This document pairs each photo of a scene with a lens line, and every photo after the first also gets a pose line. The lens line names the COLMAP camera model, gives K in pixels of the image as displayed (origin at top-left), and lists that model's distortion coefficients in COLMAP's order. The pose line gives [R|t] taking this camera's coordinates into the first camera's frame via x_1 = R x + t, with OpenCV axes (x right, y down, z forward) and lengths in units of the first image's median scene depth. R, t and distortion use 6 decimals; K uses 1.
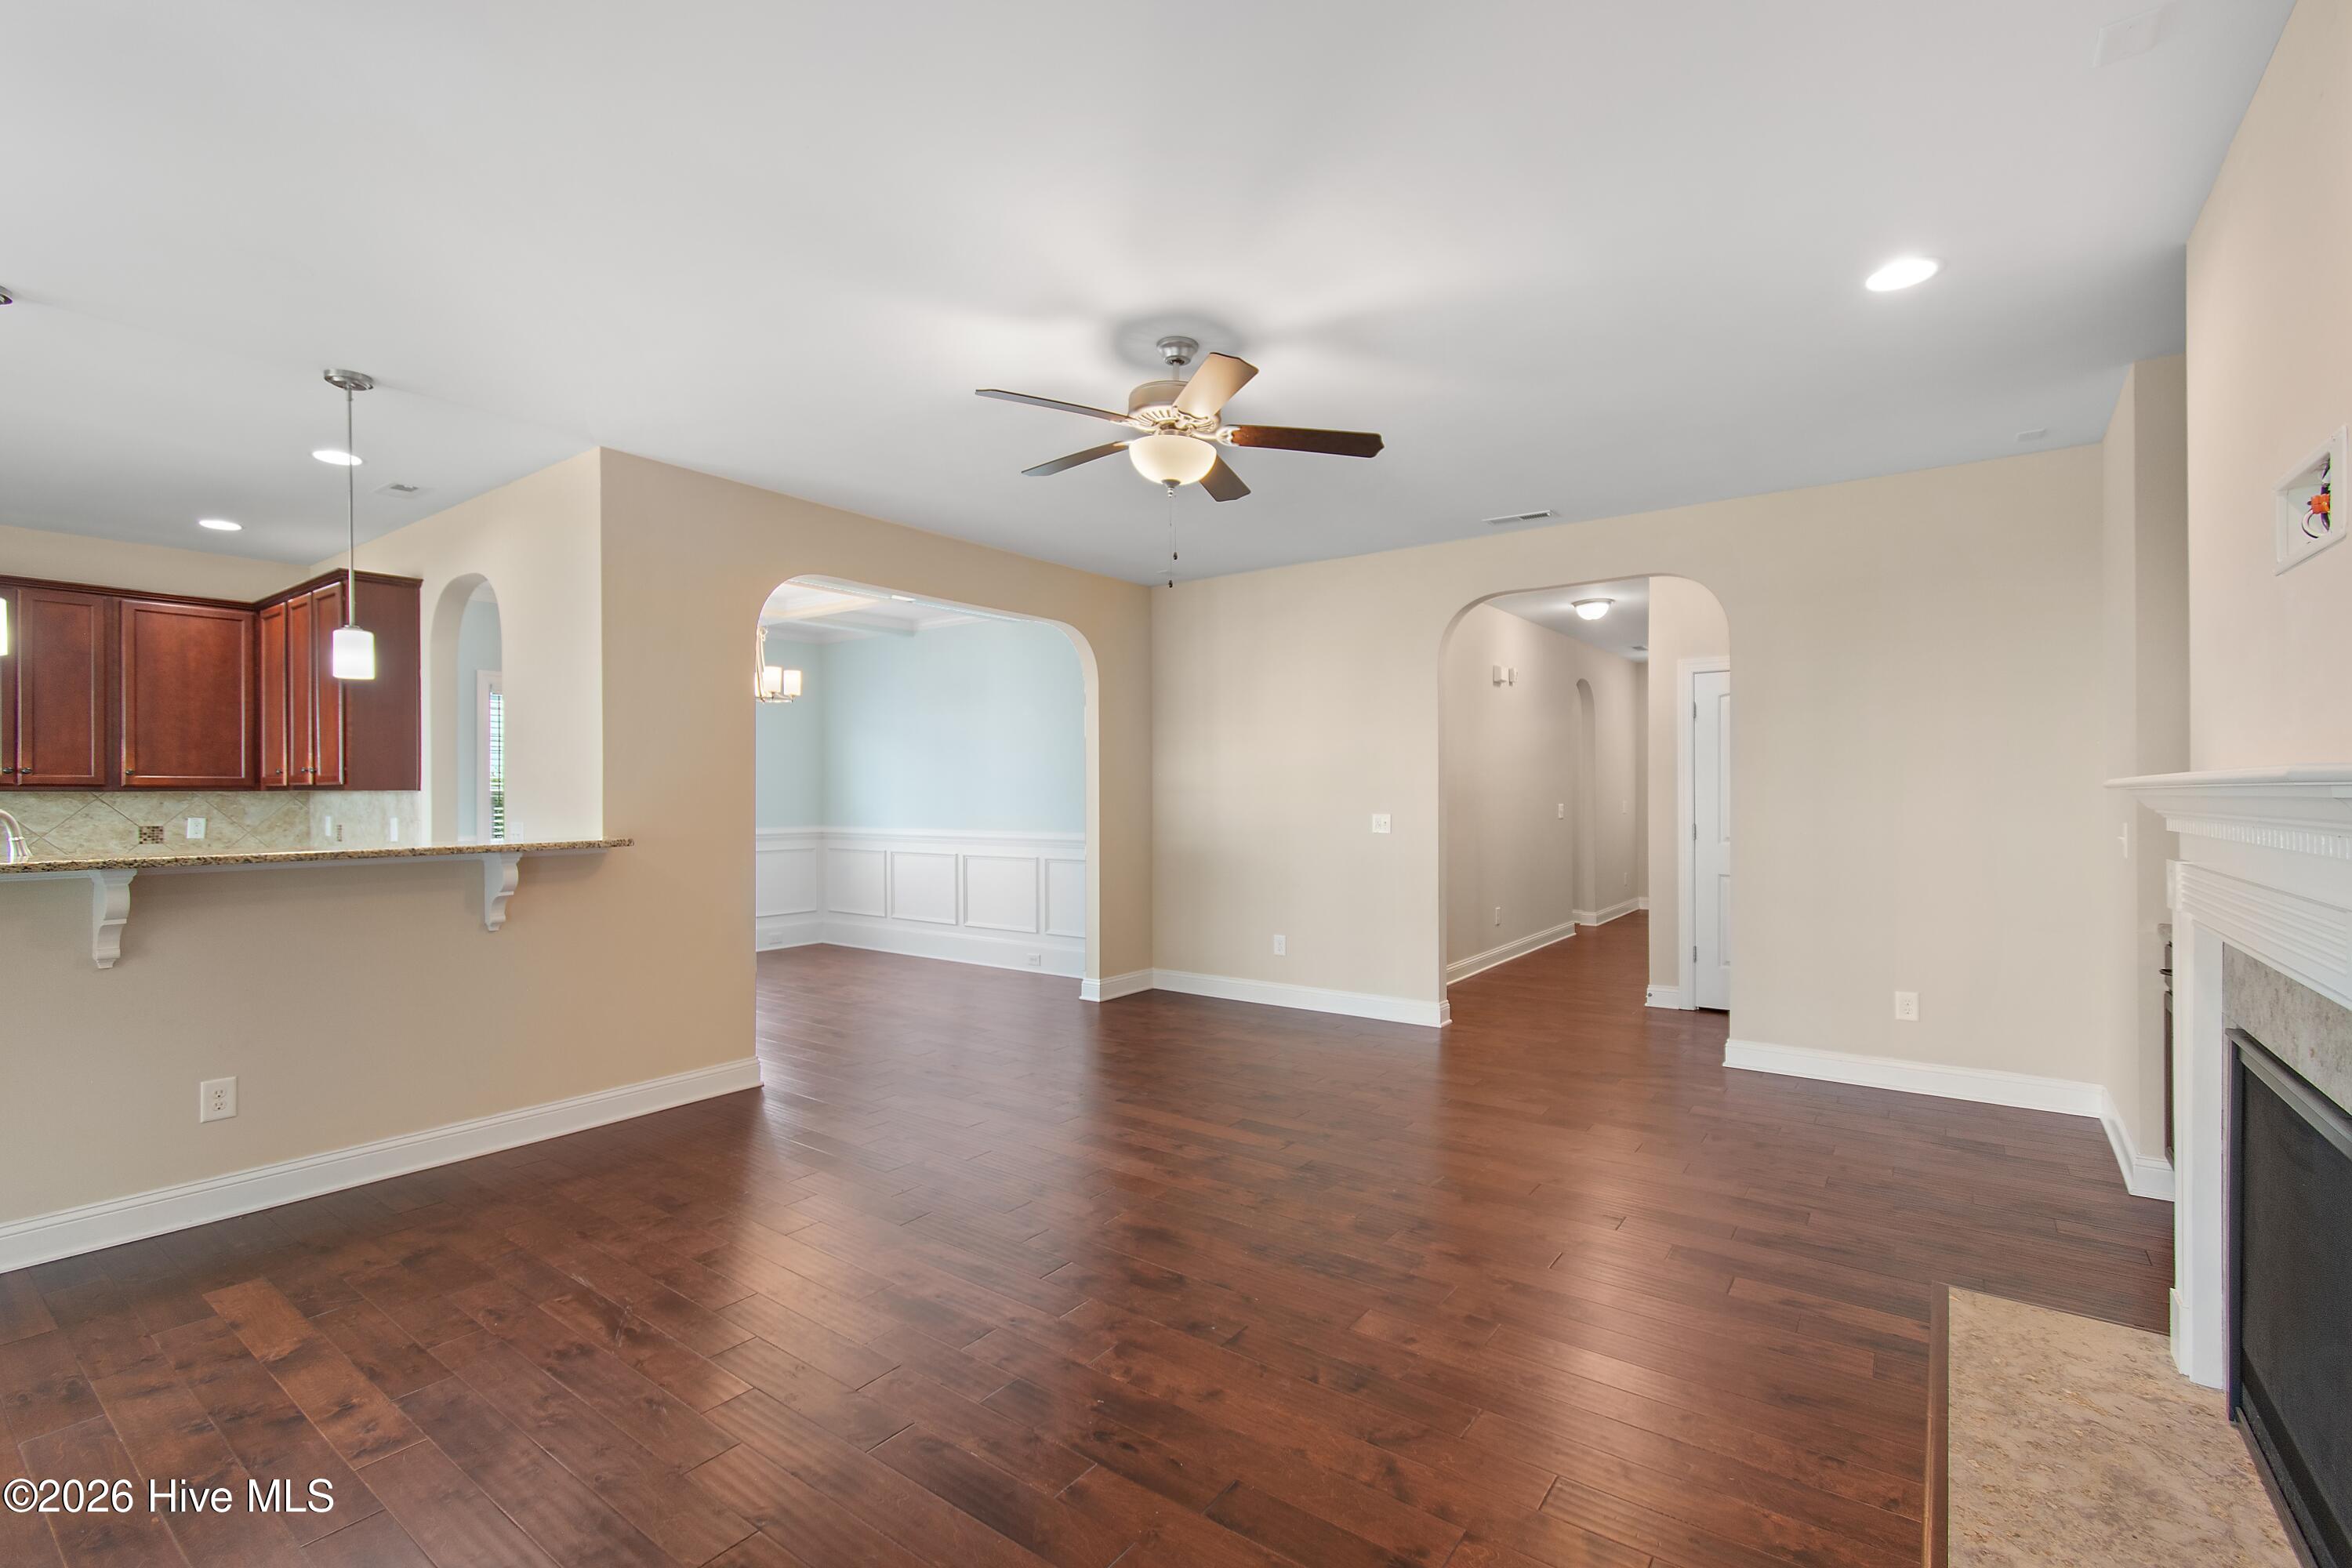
lens RADIAL K [[1041.8, 0, 1176.0], [0, 1041.8, 784.0], [0, 0, 1]] dist [0.000308, 0.000005]
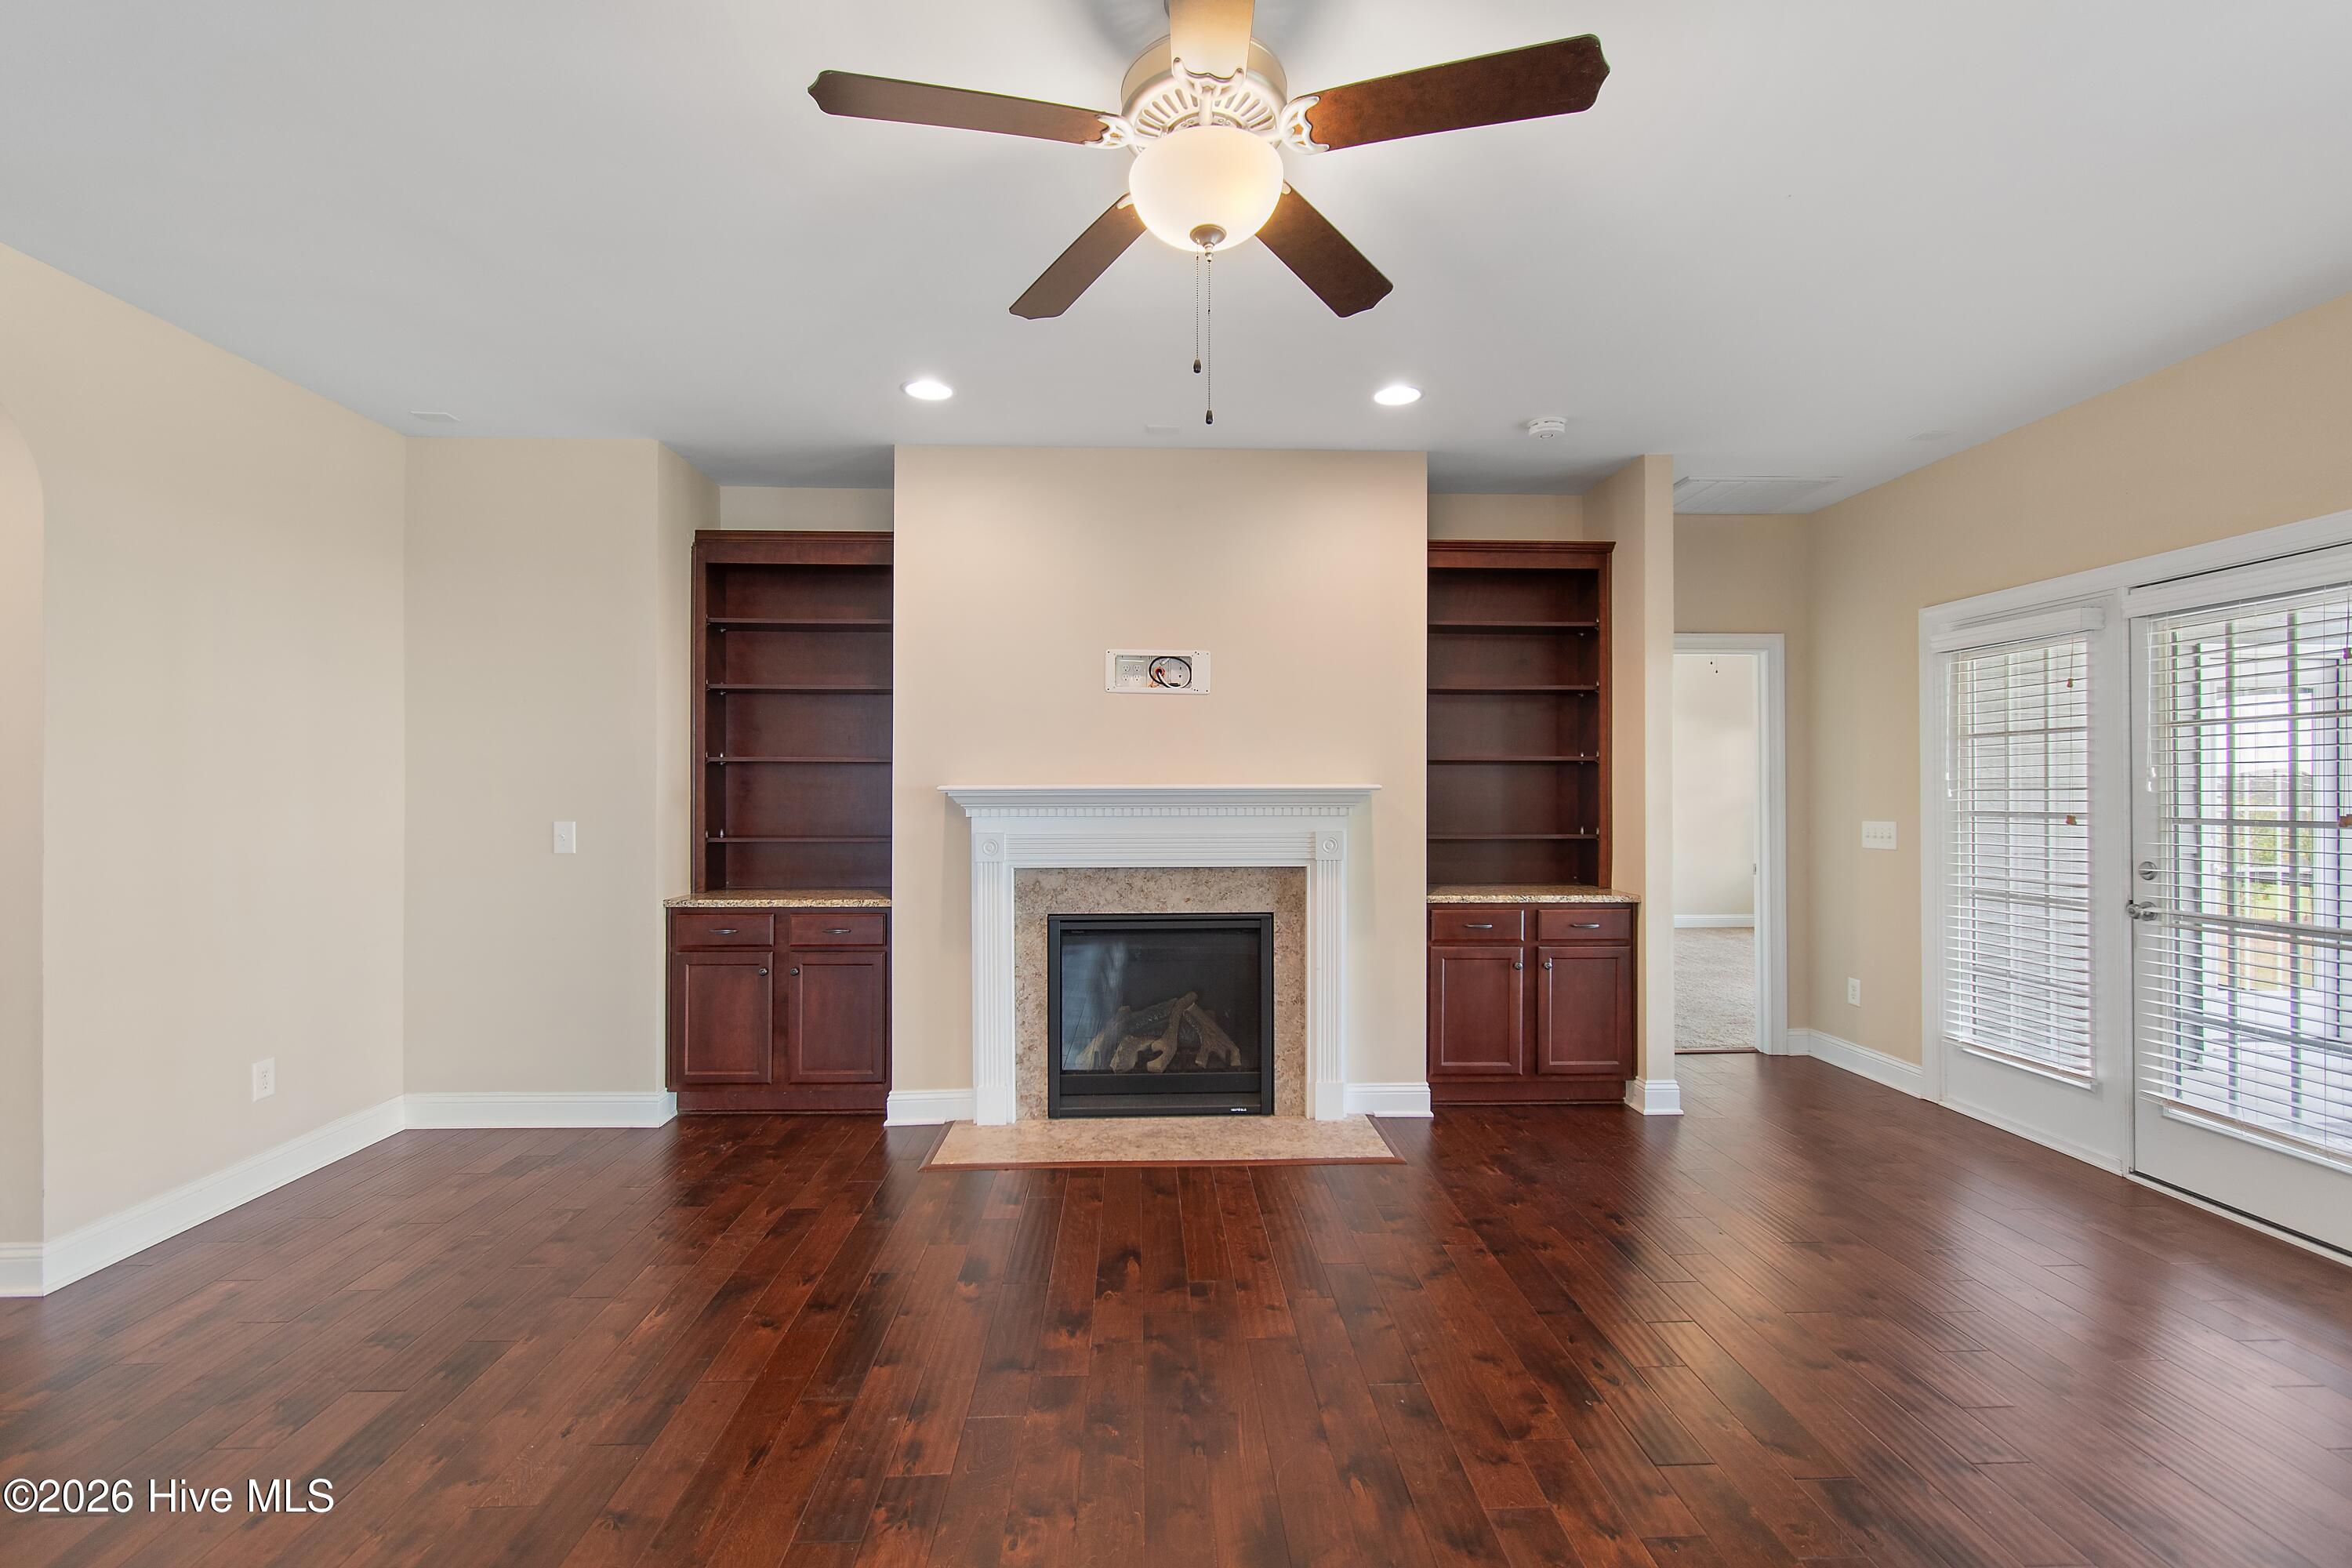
lens RADIAL K [[1041.8, 0, 1176.0], [0, 1041.8, 784.0], [0, 0, 1]] dist [0.000308, 0.000005]
pose [[-0.625921, 0.011667, 0.779799, -0.548270], [-0.002965, 0.999845, -0.017339, 0.020134], [-0.779881, -0.013165, -0.625789, 1.747045]]
